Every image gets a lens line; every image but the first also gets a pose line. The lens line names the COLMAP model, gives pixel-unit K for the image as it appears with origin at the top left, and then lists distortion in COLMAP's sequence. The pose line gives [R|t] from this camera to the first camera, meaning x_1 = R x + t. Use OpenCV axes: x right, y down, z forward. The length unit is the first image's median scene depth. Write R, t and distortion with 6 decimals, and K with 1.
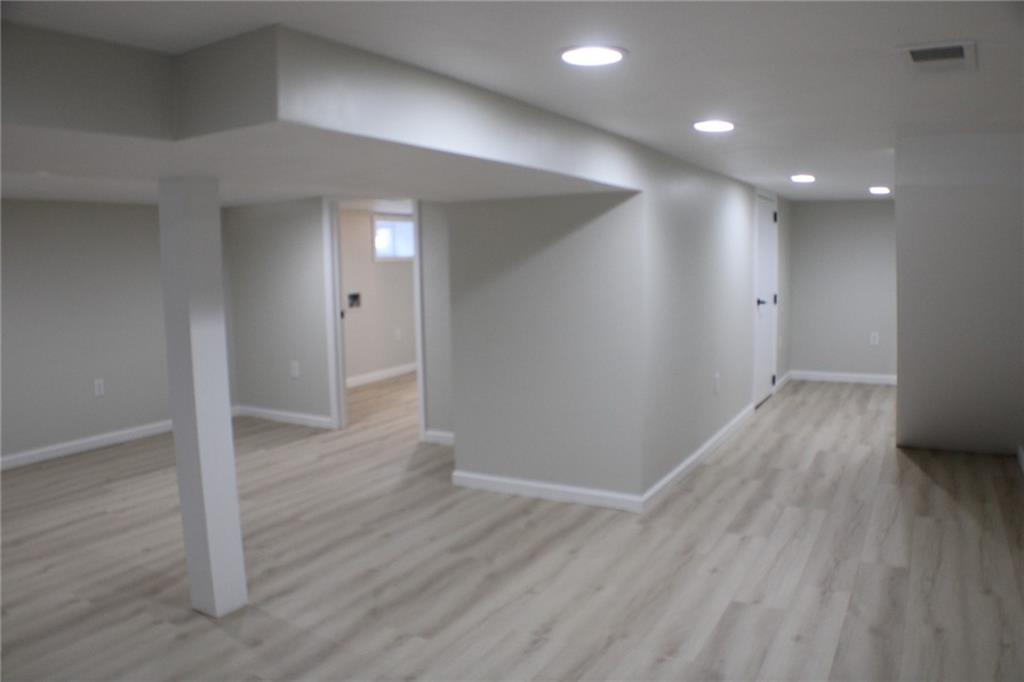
lens RADIAL K [[782.7, 0, 512.0], [0, 782.7, 341.0], [0, 0, 1]] dist [-0.118634, -0.001093]
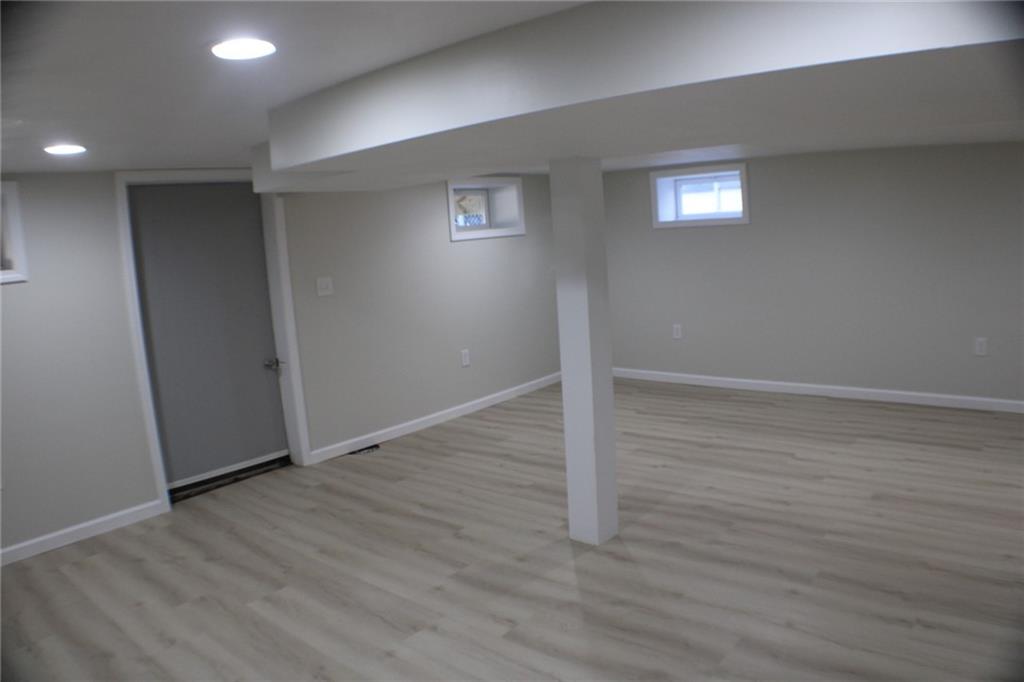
lens RADIAL K [[740.3, 0, 515.1], [0, 740.3, 346.4], [0, 0, 1]] dist [-0.222992, 0.077741]
pose [[-0.191589, 0.179646, -0.964894, 0.575083], [-0.041516, 0.980743, 0.190840, -0.117429], [0.980597, 0.076622, -0.180441, 0.961451]]
